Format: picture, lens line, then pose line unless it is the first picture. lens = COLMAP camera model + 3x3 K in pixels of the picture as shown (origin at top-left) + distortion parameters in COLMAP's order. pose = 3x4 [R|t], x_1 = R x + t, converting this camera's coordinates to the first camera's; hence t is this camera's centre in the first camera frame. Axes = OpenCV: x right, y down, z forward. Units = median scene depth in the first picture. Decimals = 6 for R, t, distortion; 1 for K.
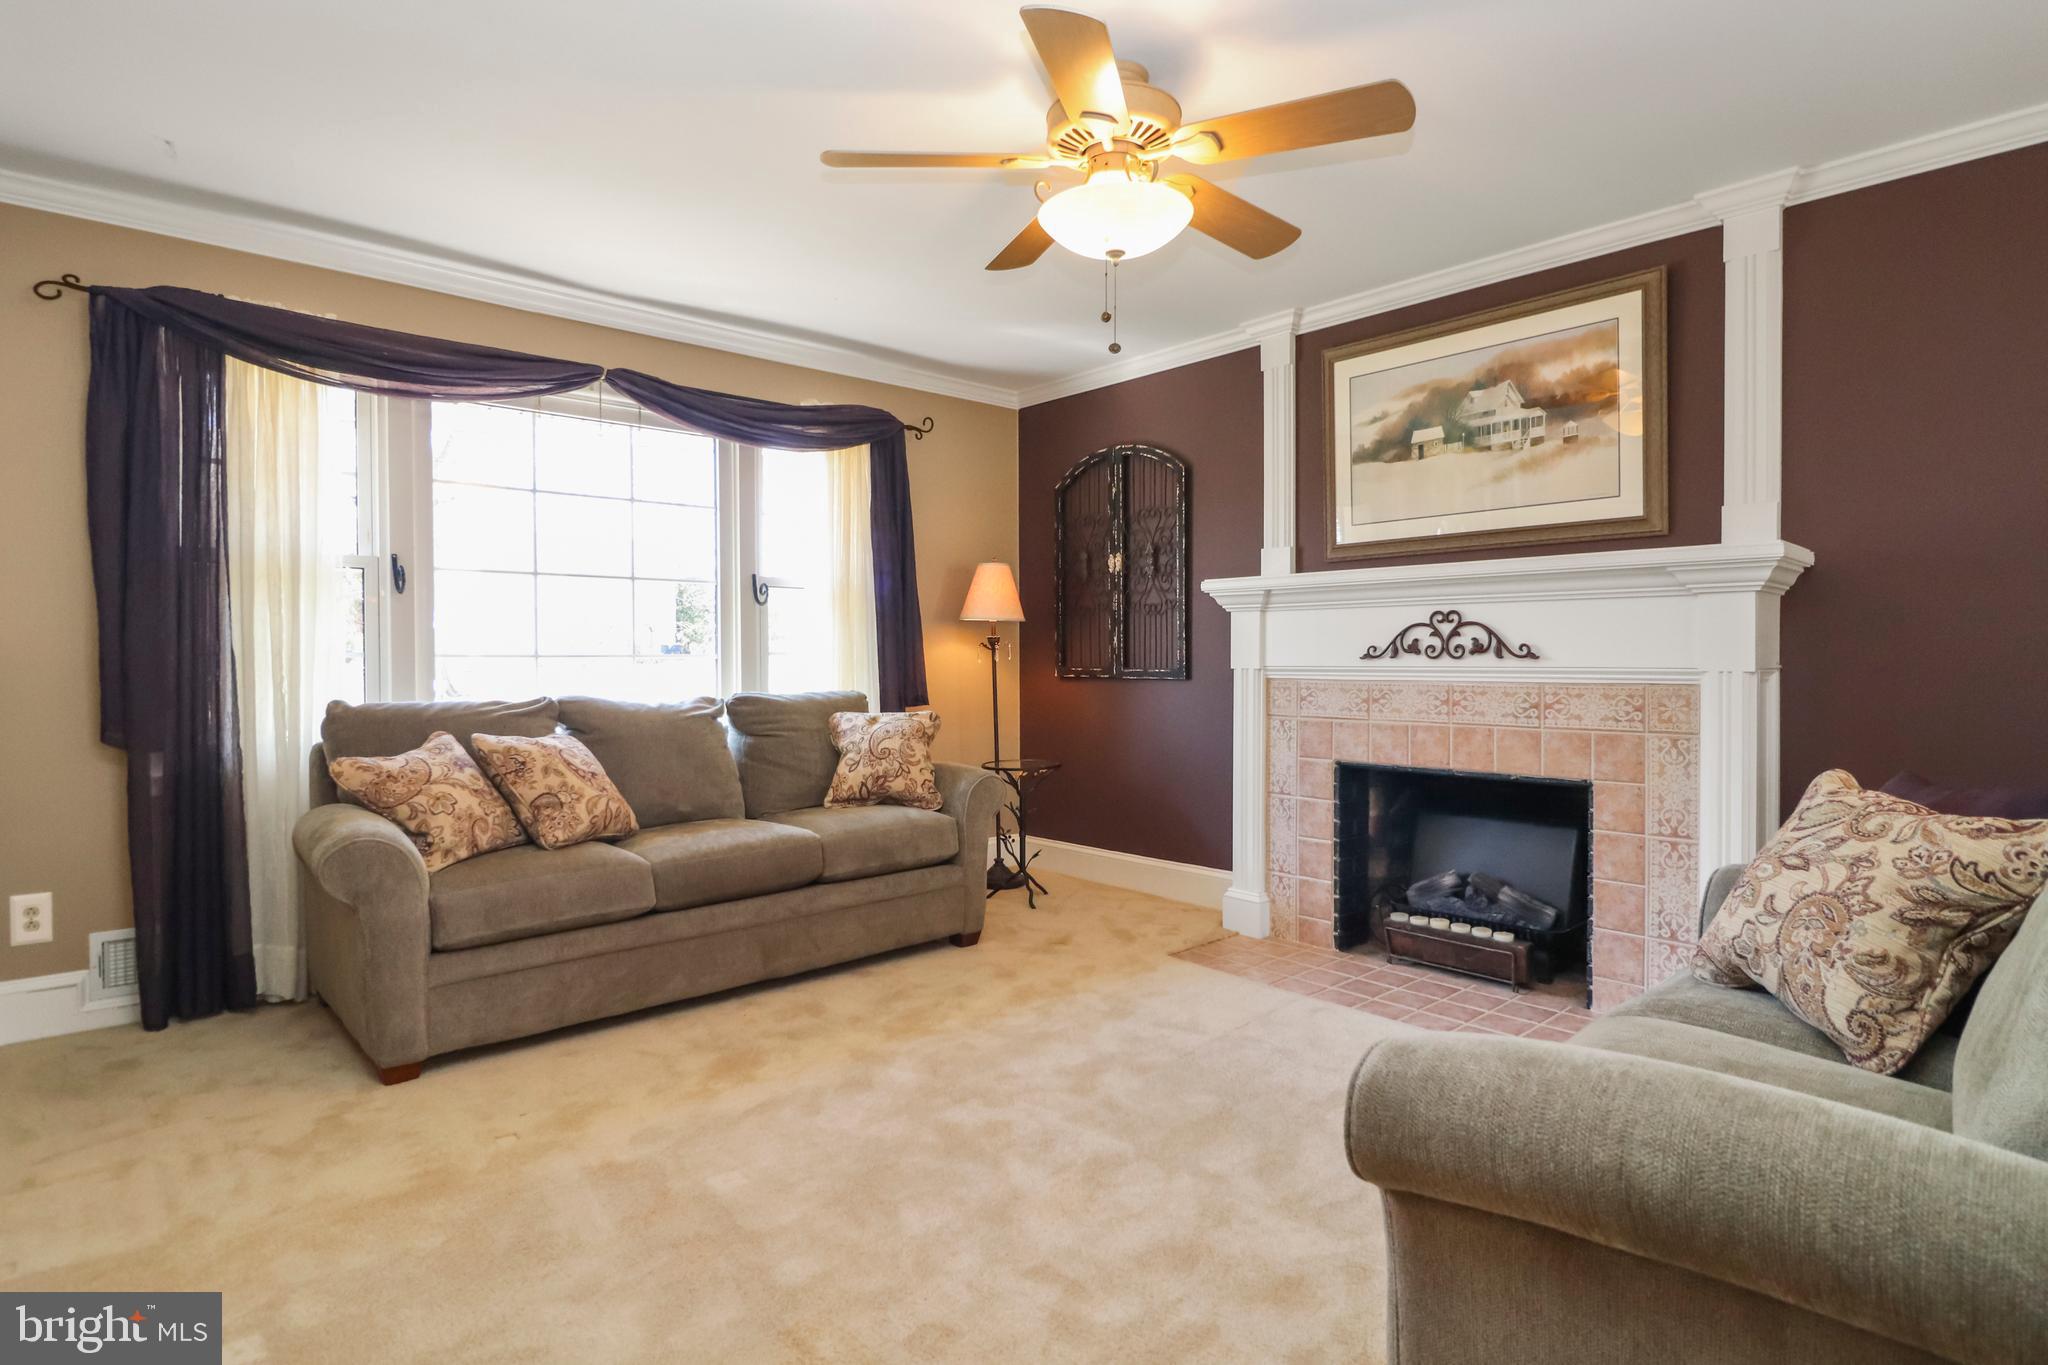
lens RADIAL K [[1044.4, 0, 1024.0], [0, 1044.4, 682.5], [0, 0, 1]] dist [0.002296, 0.000270]
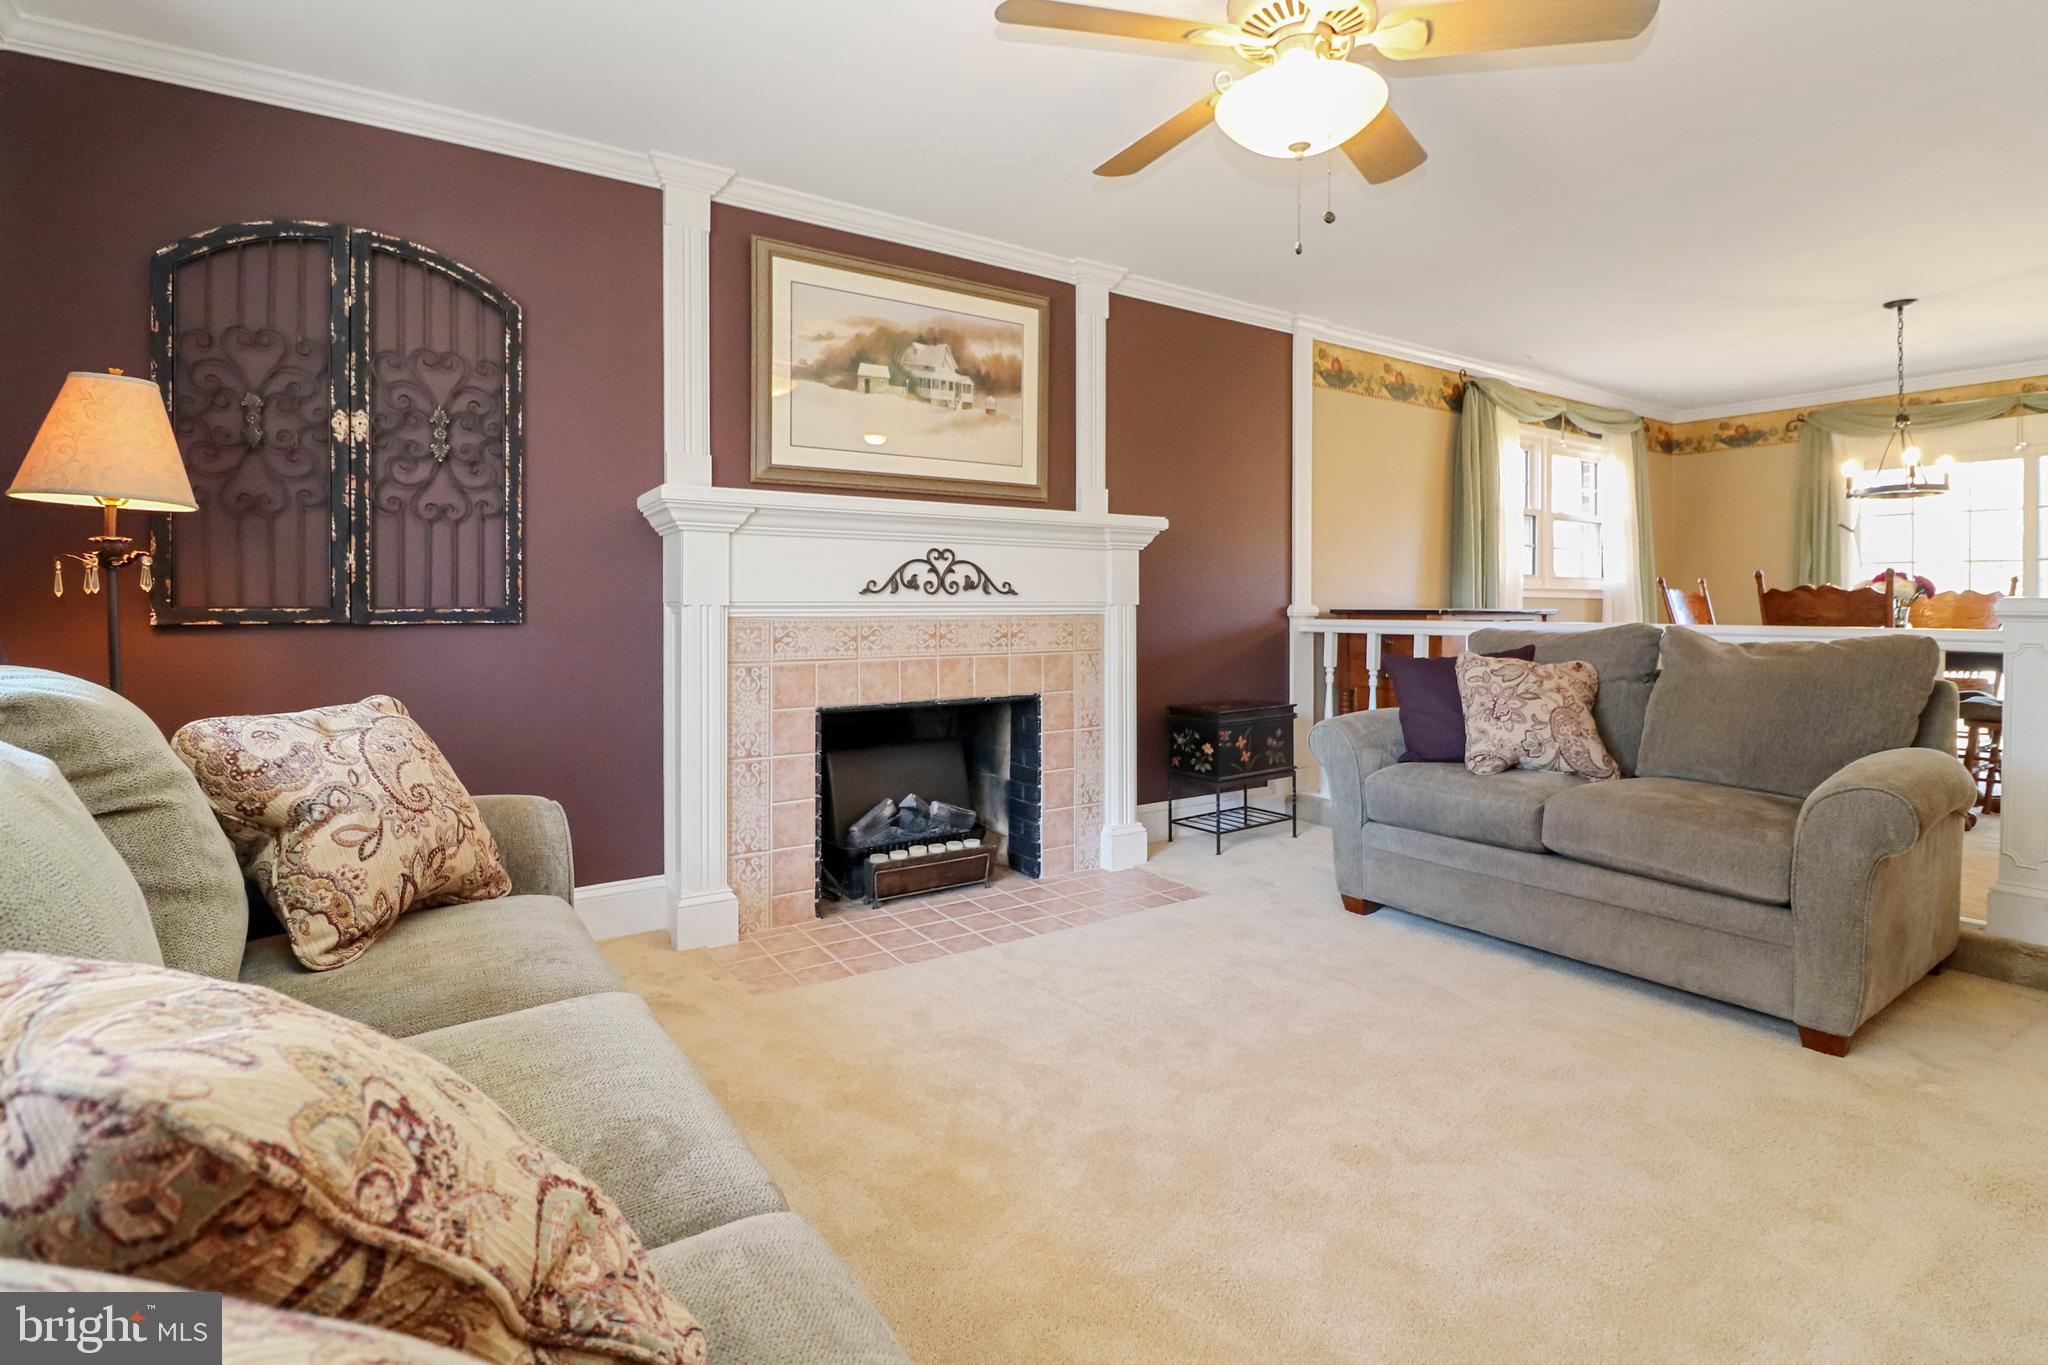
lens RADIAL K [[996.7, 0, 1023.4], [0, 996.7, 615.1], [0, 0, 1]] dist [-0.001369, -0.000064]
pose [[0.137435, -0.009957, 0.990461, -0.565920], [0.022097, 0.999731, 0.006984, -0.006884], [-0.990264, 0.020926, 0.137618, 0.764272]]
